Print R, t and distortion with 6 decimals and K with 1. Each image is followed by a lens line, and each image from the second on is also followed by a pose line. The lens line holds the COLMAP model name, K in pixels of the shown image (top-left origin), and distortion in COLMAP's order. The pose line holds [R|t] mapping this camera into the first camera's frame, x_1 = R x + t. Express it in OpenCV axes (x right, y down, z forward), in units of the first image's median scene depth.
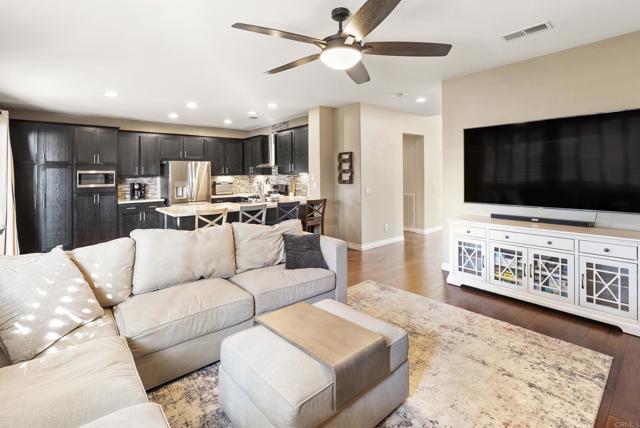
lens RADIAL K [[294.9, 0, 329.5], [0, 294.9, 175.9], [0, 0, 1]] dist [-0.014519, 0.003771]
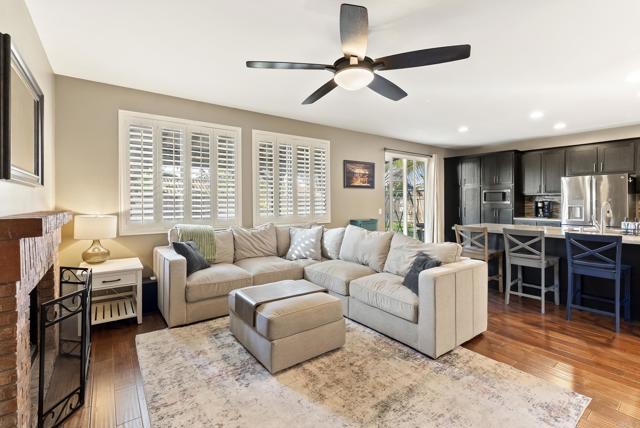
lens RADIAL K [[294.9, 0, 324.1], [0, 294.9, 201.8], [0, 0, 1]] dist [-0.014519, 0.003771]
pose [[-0.076326, 0.019594, -0.996890, 0.453485], [0.003733, 0.999806, 0.019366, 0.005559], [0.997076, -0.002243, -0.076384, 0.407322]]
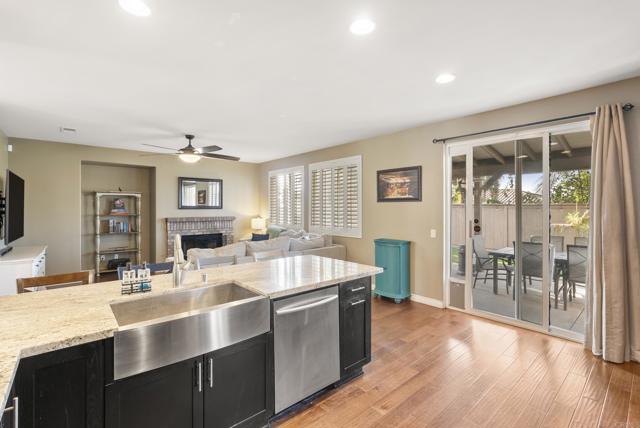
lens RADIAL K [[294.9, 0, 324.9], [0, 294.9, 209.8], [0, 0, 1]] dist [-0.014519, 0.003771]
pose [[-0.999846, 0.017553, 0.000565, -0.409476], [0.017559, 0.999766, 0.012652, -0.012802], [-0.000343, 0.012660, -0.999920, 1.324035]]
